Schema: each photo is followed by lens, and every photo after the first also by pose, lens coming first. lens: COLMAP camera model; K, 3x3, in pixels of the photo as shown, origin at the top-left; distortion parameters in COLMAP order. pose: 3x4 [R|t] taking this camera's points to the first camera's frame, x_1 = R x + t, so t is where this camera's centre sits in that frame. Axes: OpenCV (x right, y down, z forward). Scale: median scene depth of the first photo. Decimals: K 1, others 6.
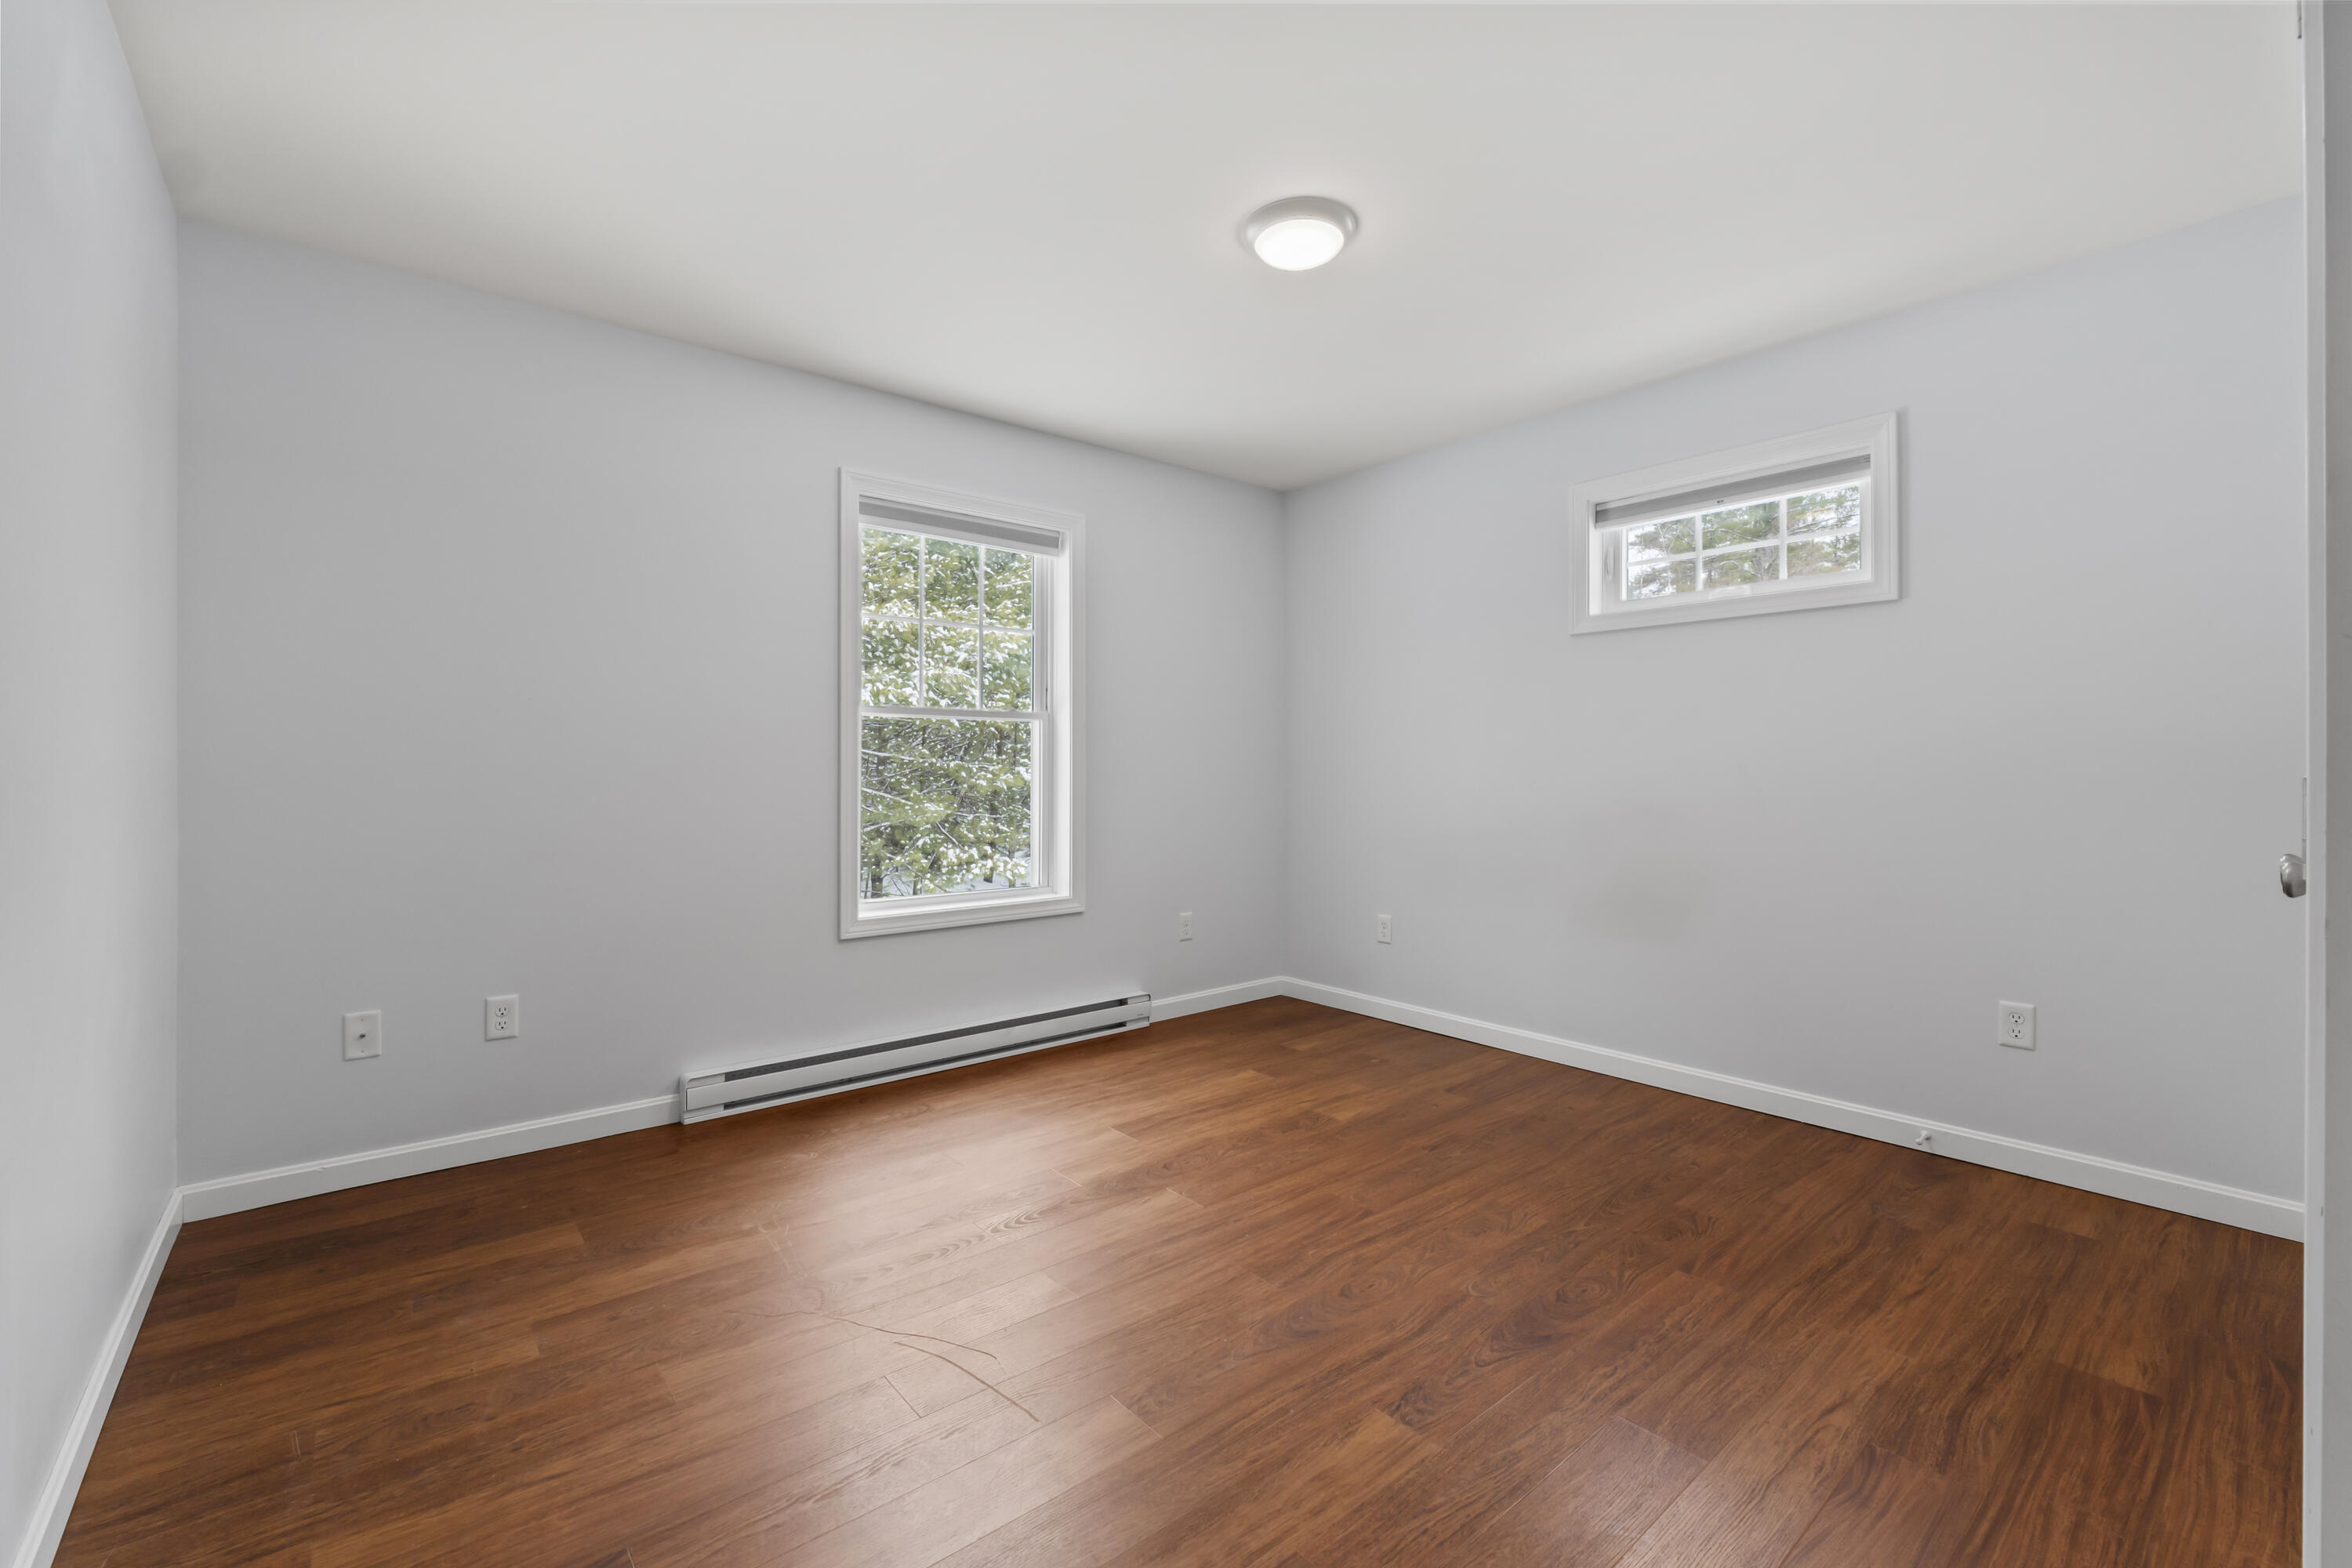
lens RADIAL K [[1005.7, 0, 1188.6], [0, 1005.7, 789.0], [0, 0, 1]] dist [-0.007903, -0.000955]
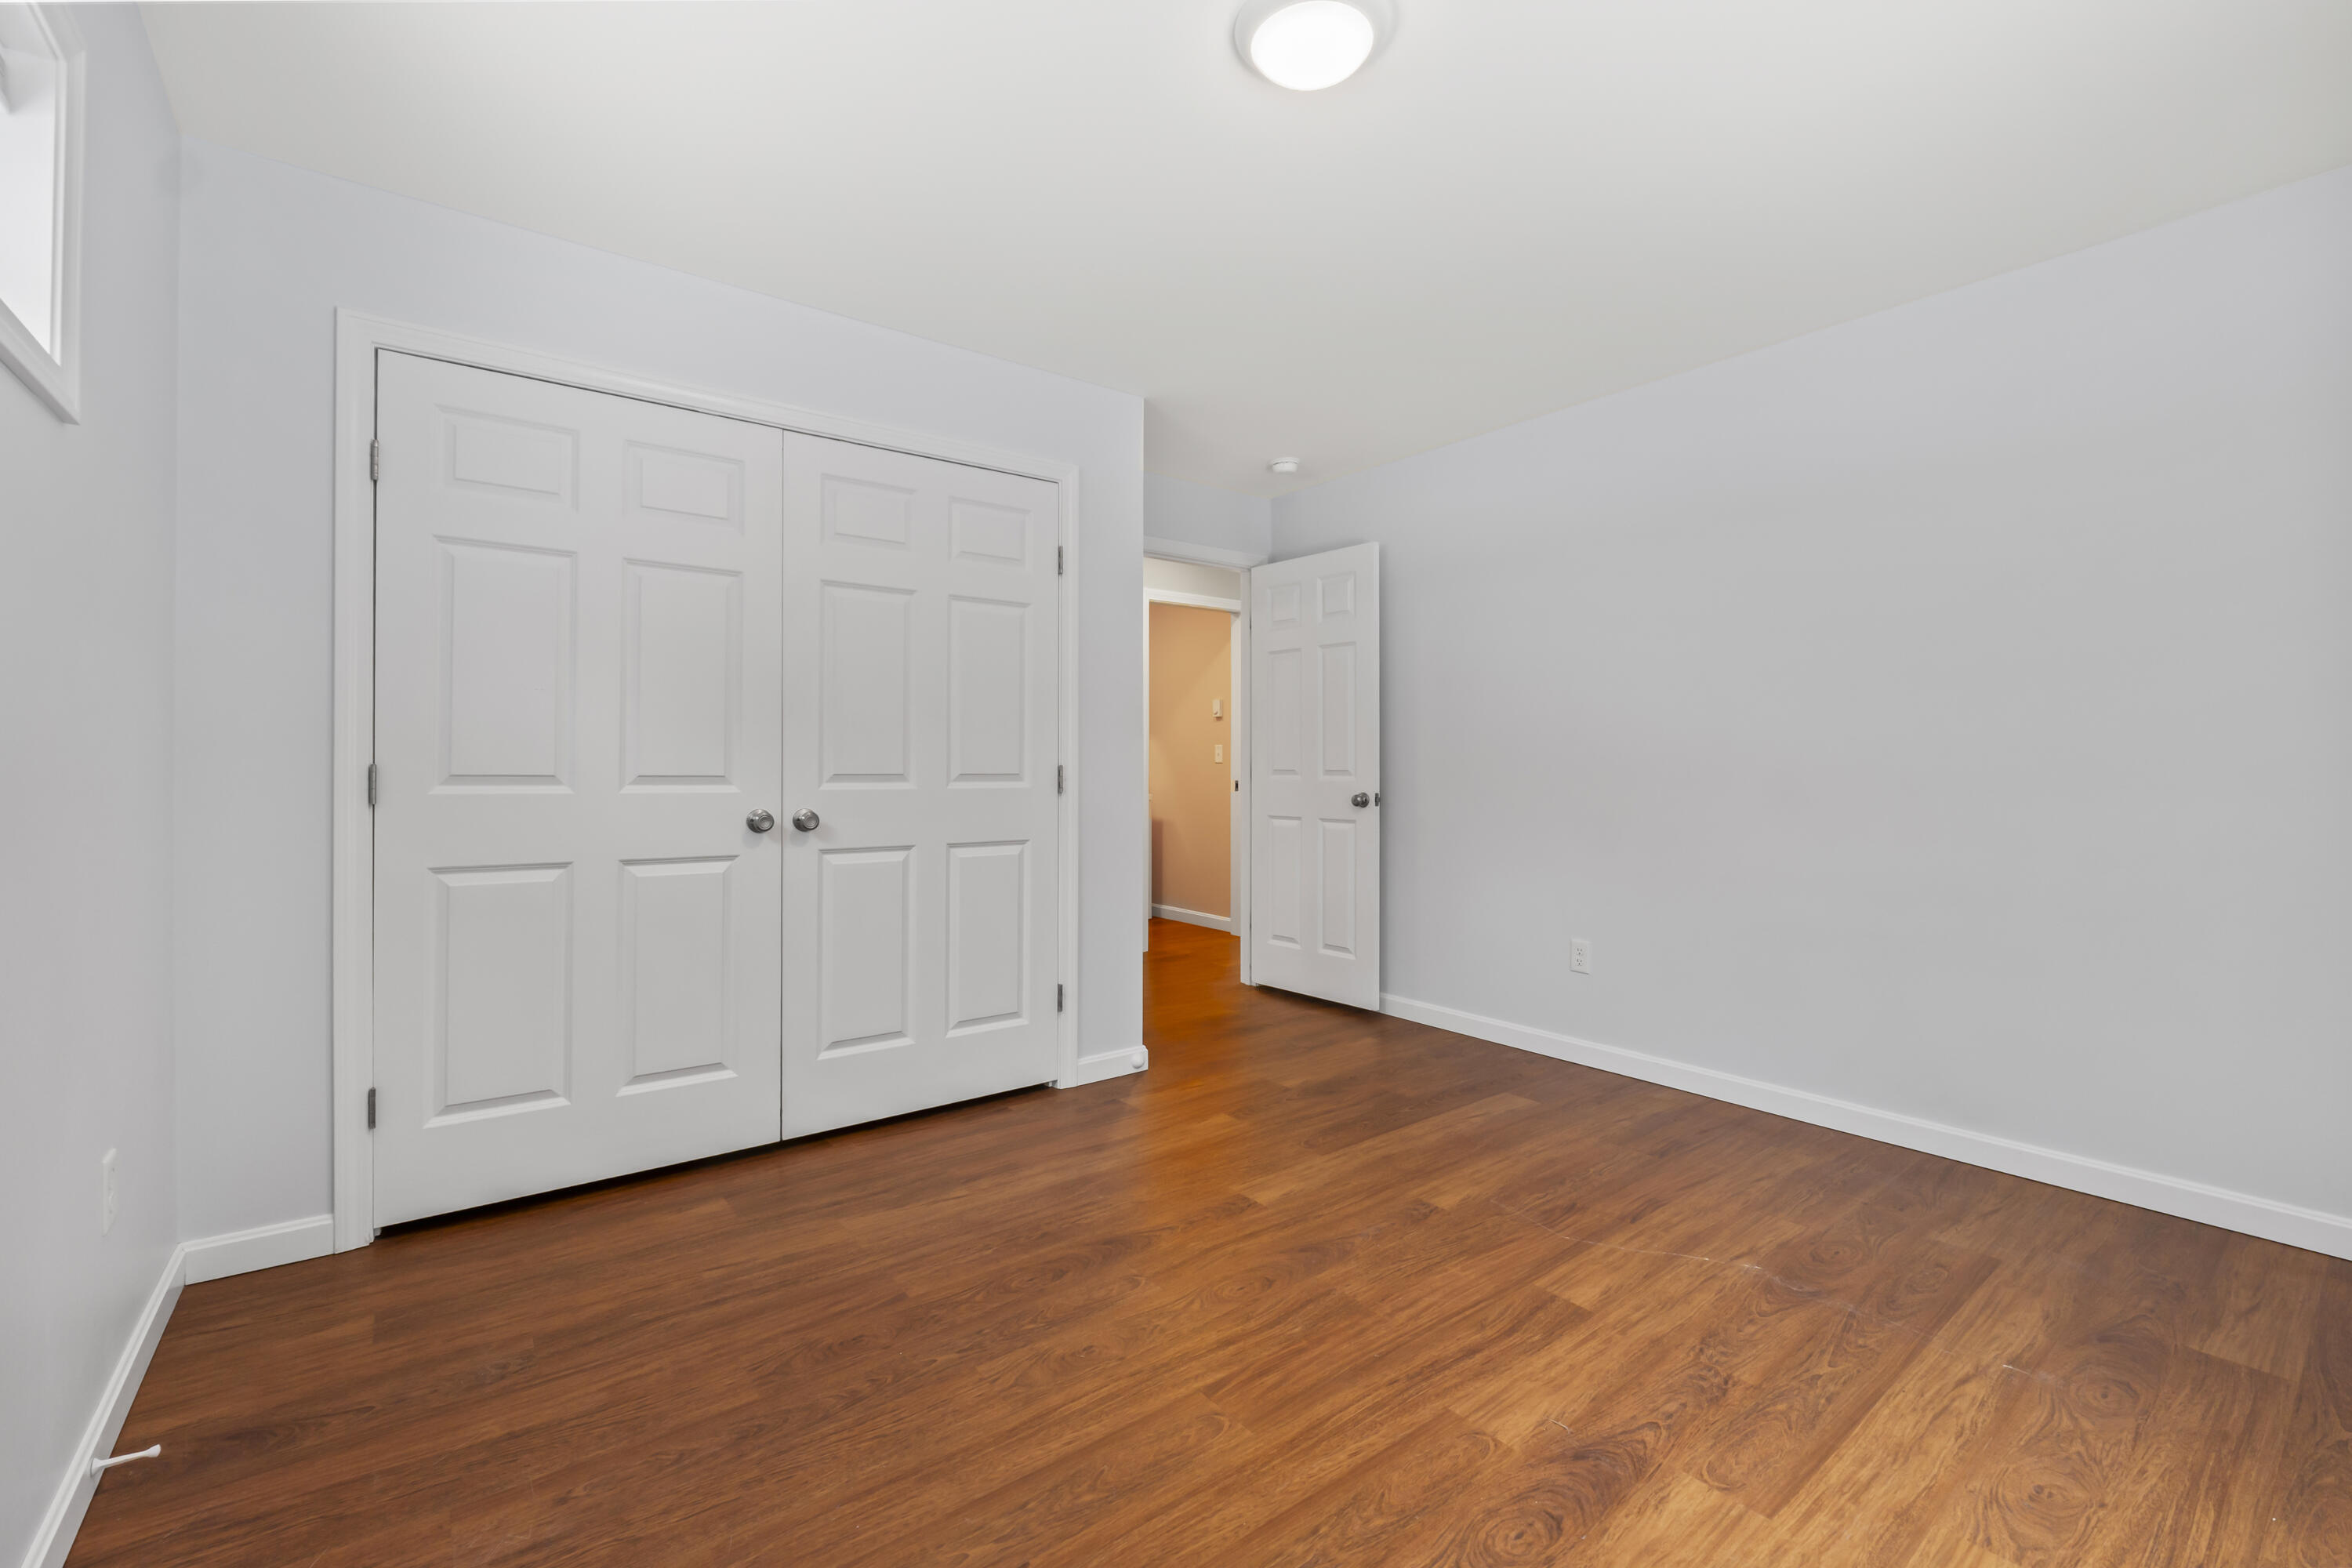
lens RADIAL K [[1005.7, 0, 1174.2], [0, 1005.7, 764.5], [0, 0, 1]] dist [-0.007903, -0.000955]
pose [[-0.998609, -0.001163, 0.052713, 0.191914], [-0.000073, 0.999787, 0.020662, -0.041478], [-0.052726, 0.020630, -0.998396, 1.940672]]
